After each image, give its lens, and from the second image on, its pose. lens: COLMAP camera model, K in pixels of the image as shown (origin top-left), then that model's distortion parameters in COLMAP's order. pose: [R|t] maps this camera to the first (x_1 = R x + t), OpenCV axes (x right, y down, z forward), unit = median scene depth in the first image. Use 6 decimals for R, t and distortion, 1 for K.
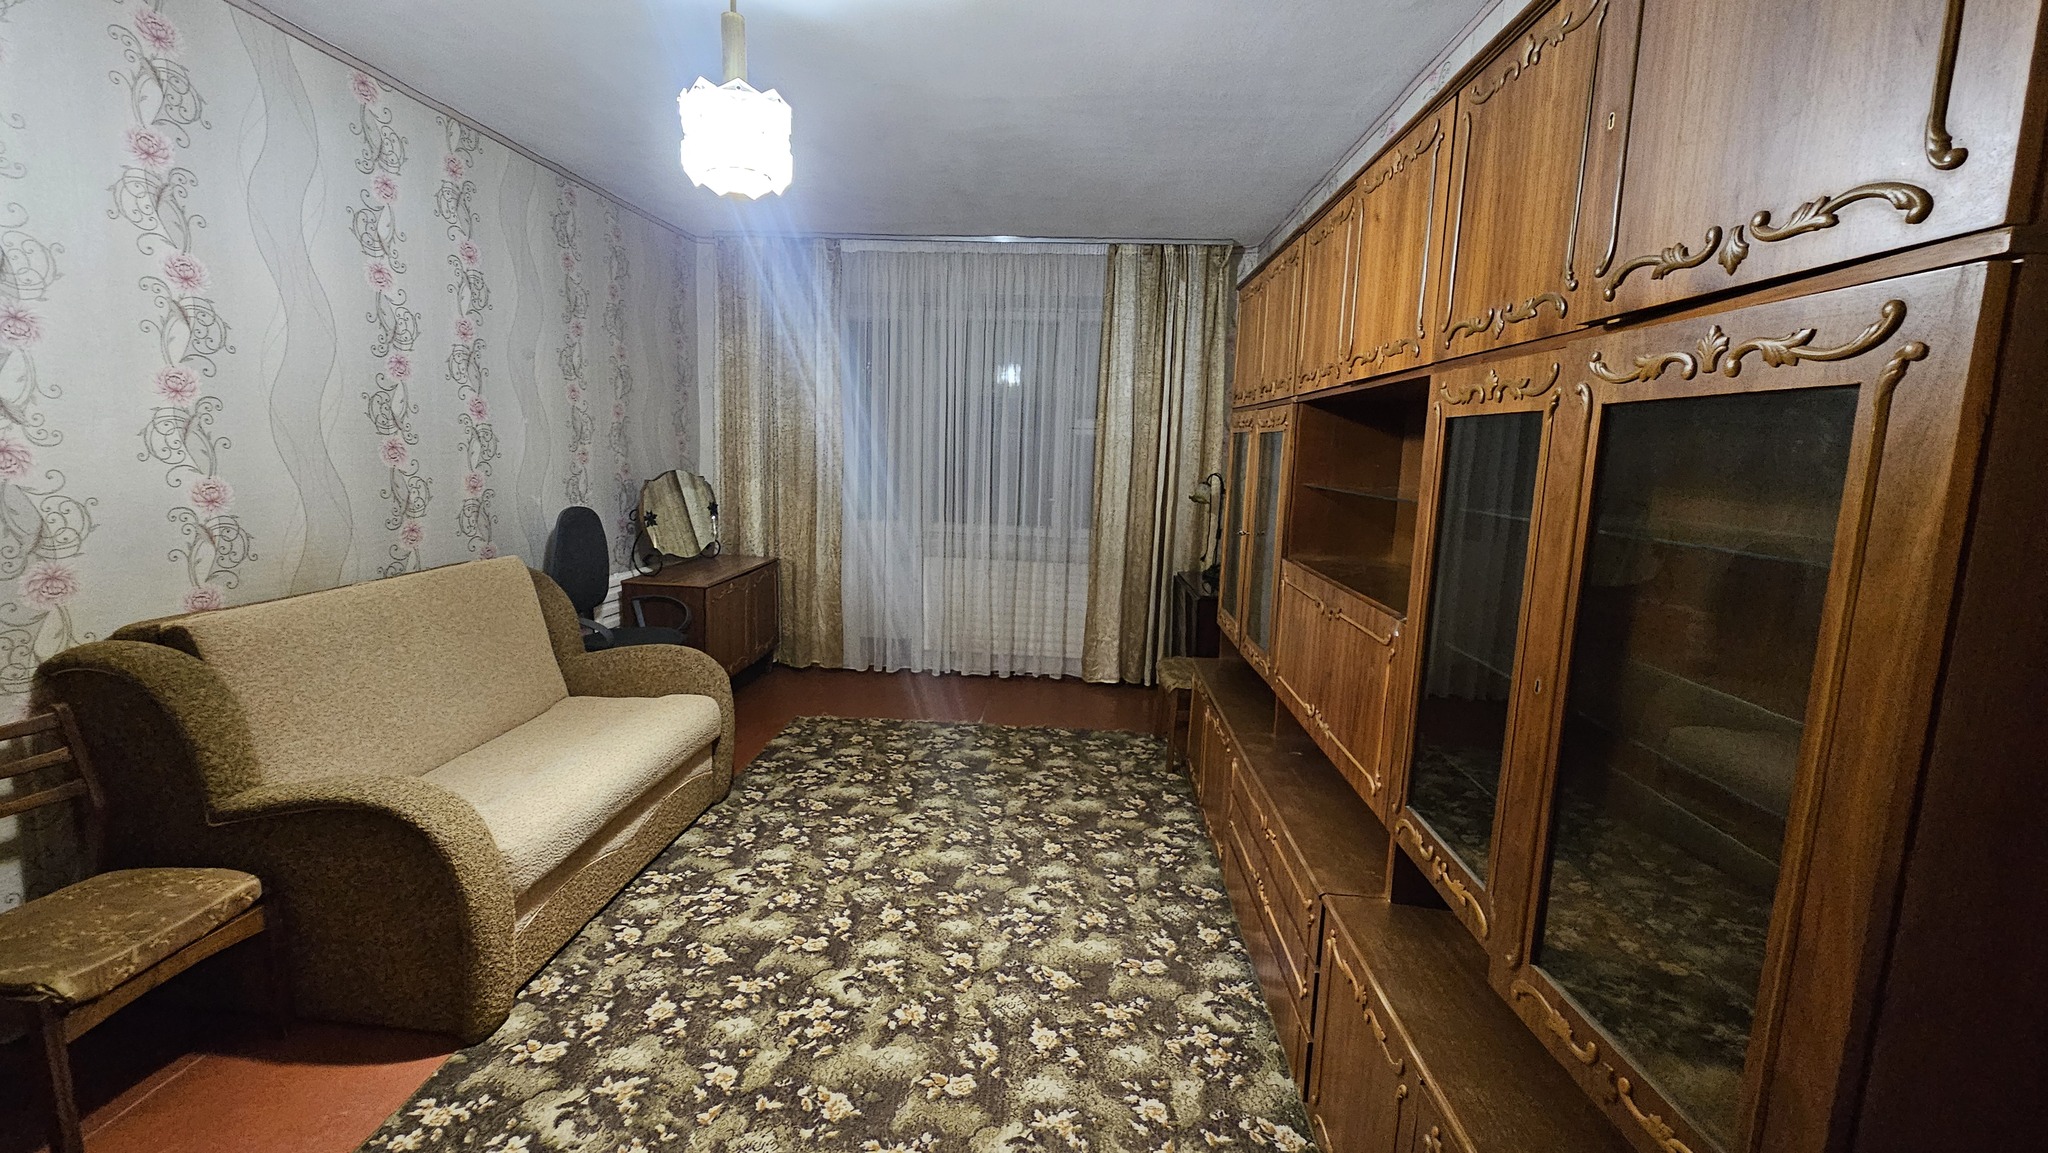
lens RADIAL K [[841.2, 0, 1013.7], [0, 841.2, 575.9], [0, 0, 1]] dist [-0.000962, -0.000181]
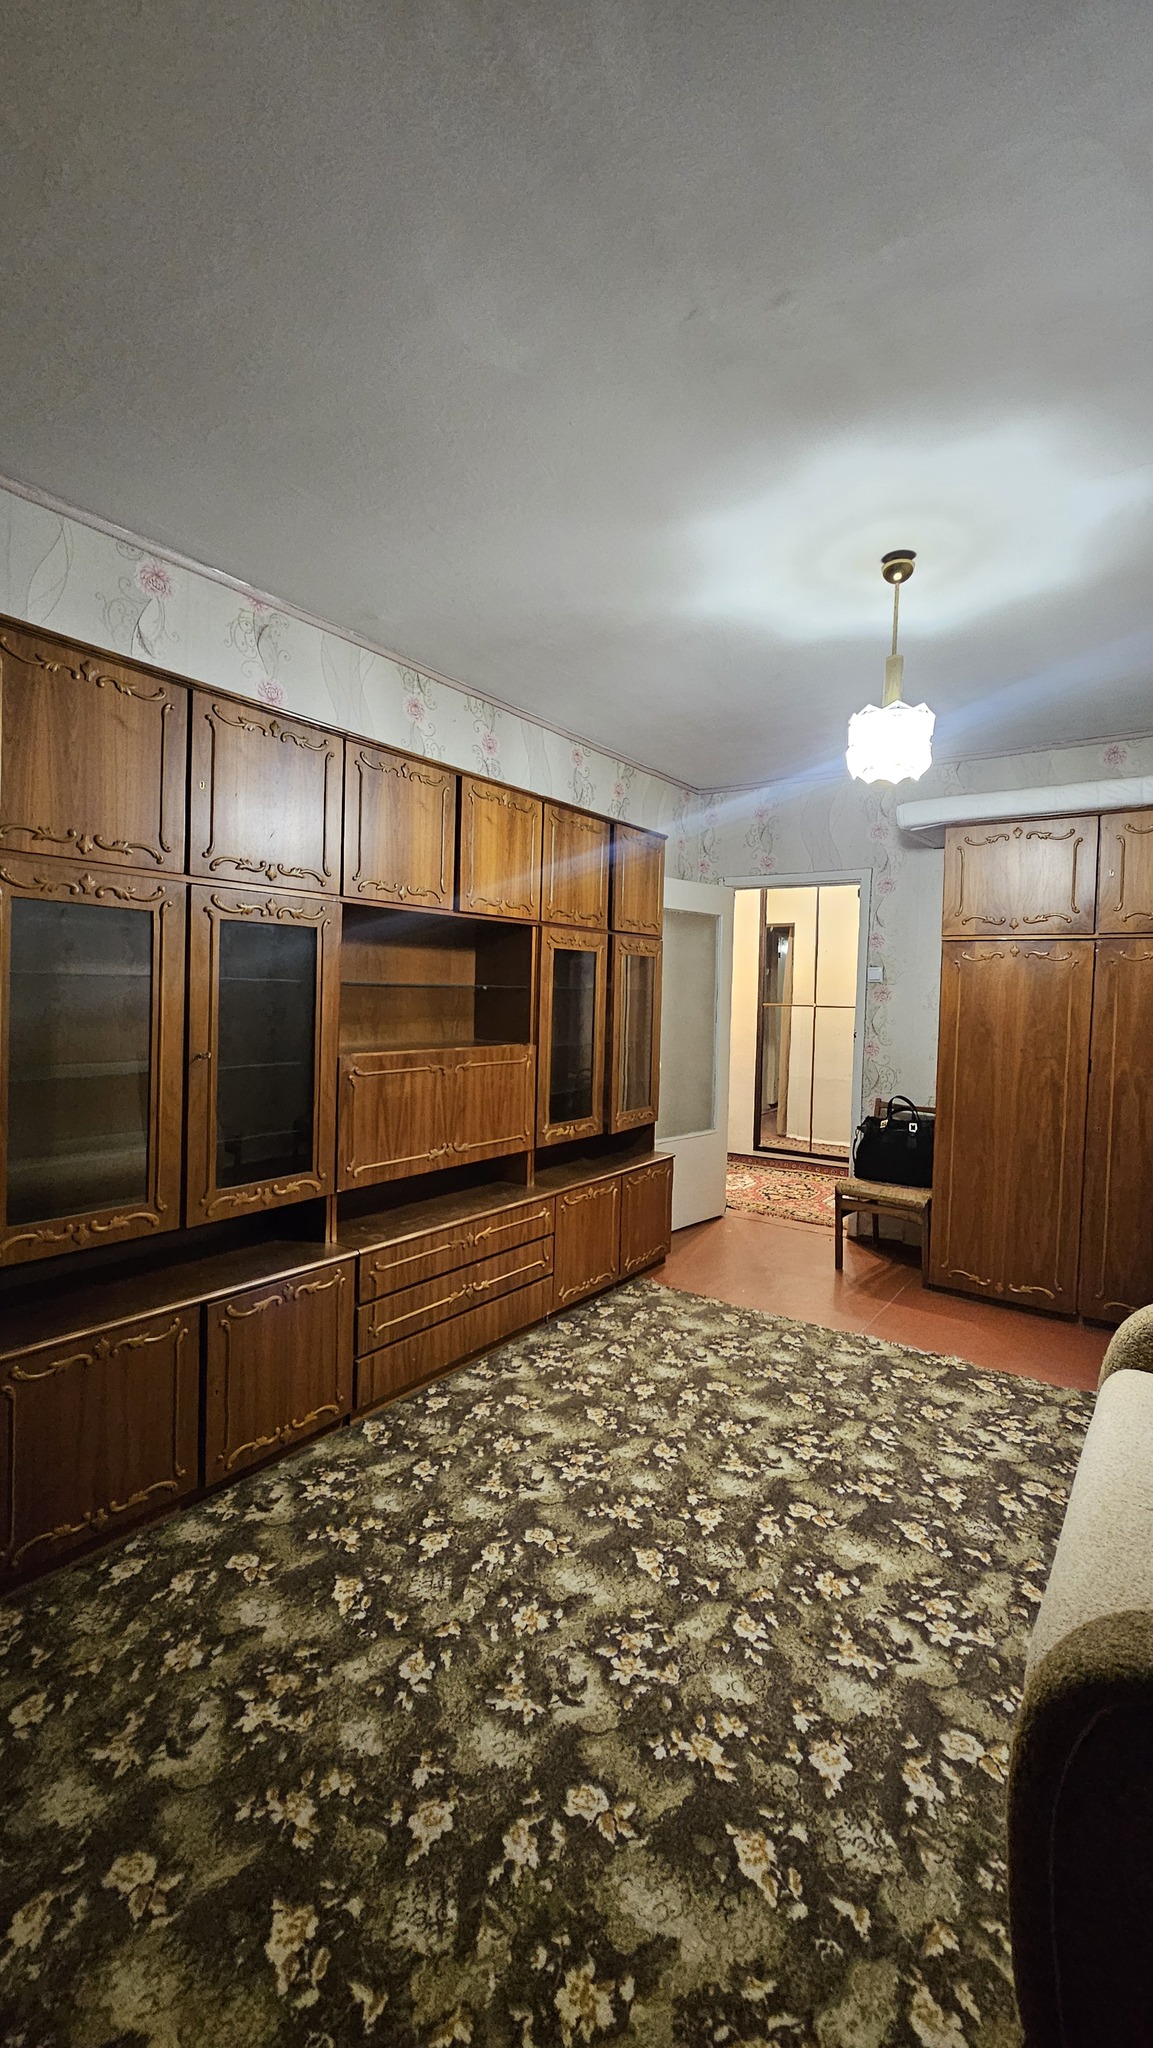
lens RADIAL K [[841.2, 0, 587.5], [0, 841.2, 1014.7], [0, 0, 1]] dist [-0.000962, -0.000181]
pose [[-0.855836, -0.067966, 0.512763, -0.462368], [0.028176, 0.983732, 0.177418, -0.252913], [-0.516480, 0.166288, -0.839998, 1.777786]]
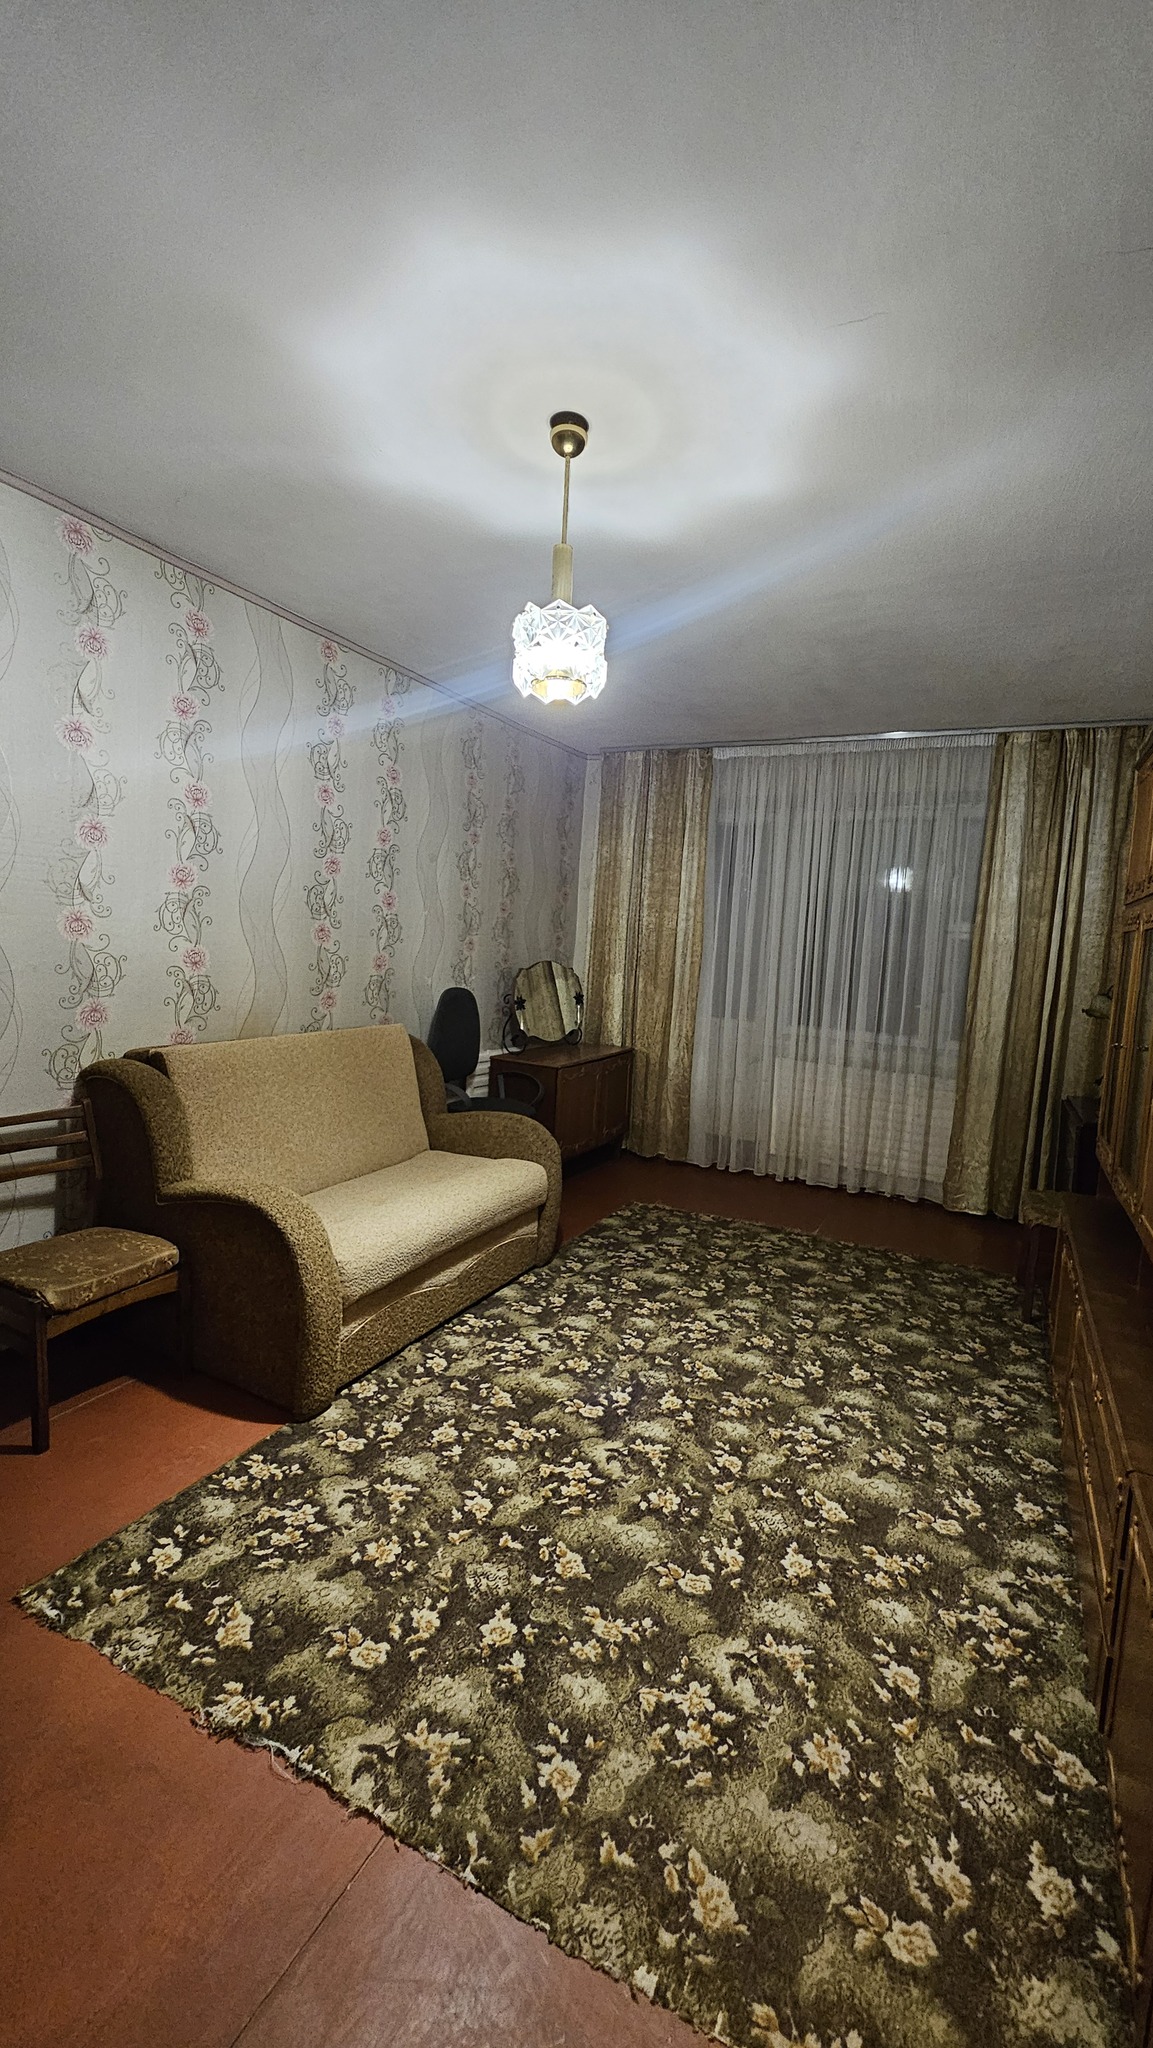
lens RADIAL K [[841.2, 0, 577.8], [0, 841.2, 1025.4], [0, 0, 1]] dist [-0.000962, -0.000181]
pose [[0.922587, 0.059319, -0.381201, 0.110690], [-0.086933, 0.994660, -0.055617, 0.028285], [0.375867, 0.084451, 0.922818, 0.006635]]
